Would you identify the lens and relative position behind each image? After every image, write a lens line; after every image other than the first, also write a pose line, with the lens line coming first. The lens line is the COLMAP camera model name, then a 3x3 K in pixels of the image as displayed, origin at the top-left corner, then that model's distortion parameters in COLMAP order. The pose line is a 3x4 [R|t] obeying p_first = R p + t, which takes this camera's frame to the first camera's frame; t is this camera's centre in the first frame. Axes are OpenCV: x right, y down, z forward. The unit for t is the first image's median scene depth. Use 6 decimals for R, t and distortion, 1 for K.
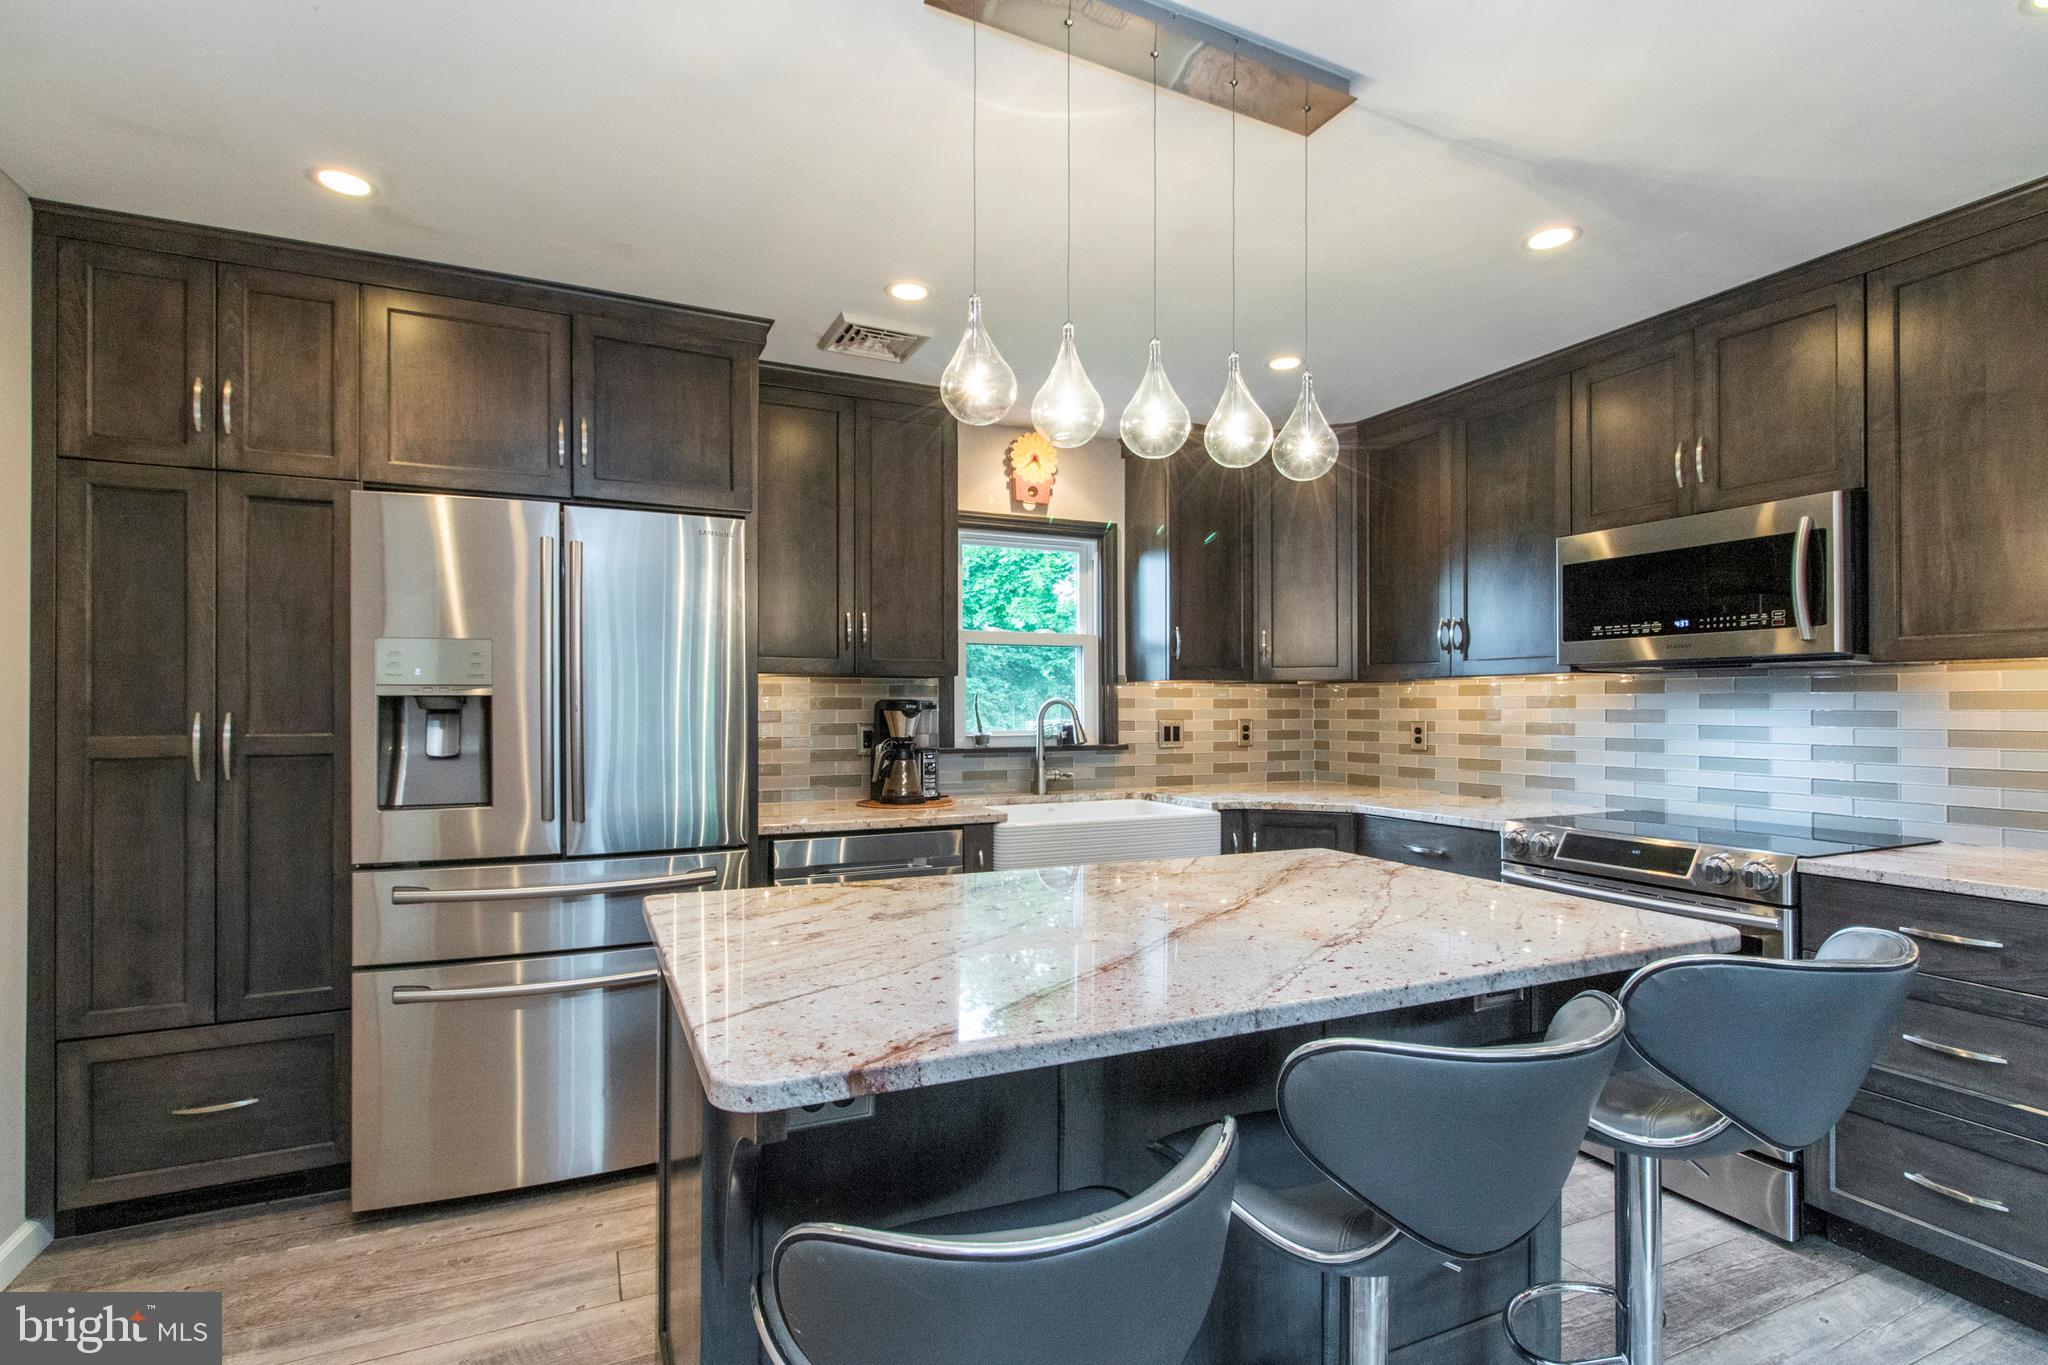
lens RADIAL K [[976.2, 0, 1017.2], [0, 976.2, 702.8], [0, 0, 1]] dist [0.001949, 0.000136]
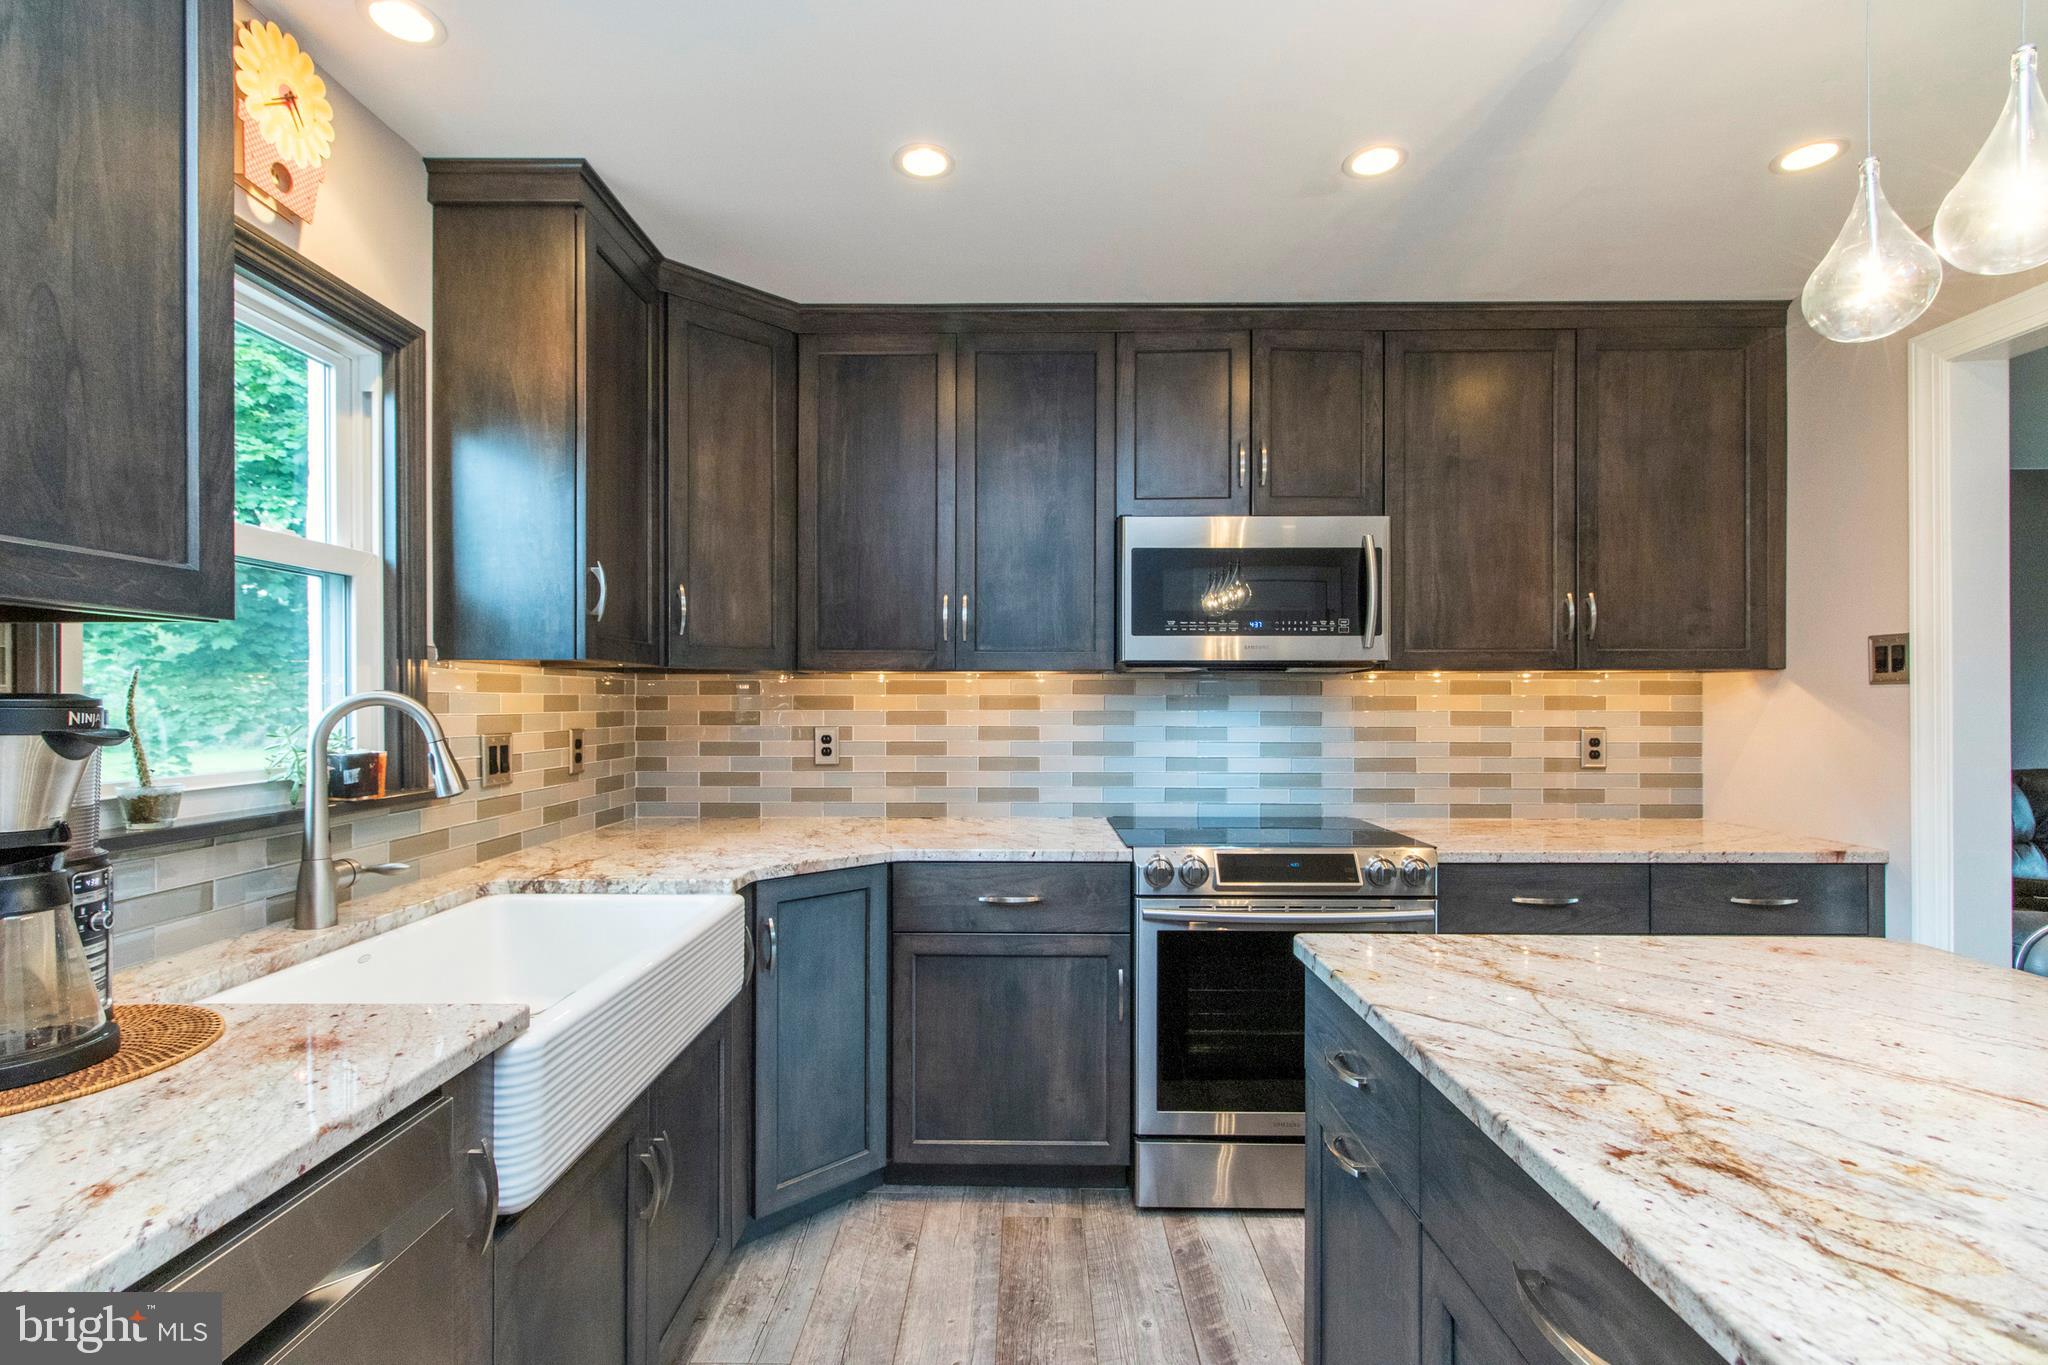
lens RADIAL K [[976.2, 0, 1017.2], [0, 976.2, 702.8], [0, 0, 1]] dist [0.001949, 0.000136]
pose [[0.433236, 0.001482, 0.901279, -0.259432], [-0.005137, 0.999986, 0.000825, -0.001508], [-0.901266, -0.004987, 0.433238, 0.659737]]
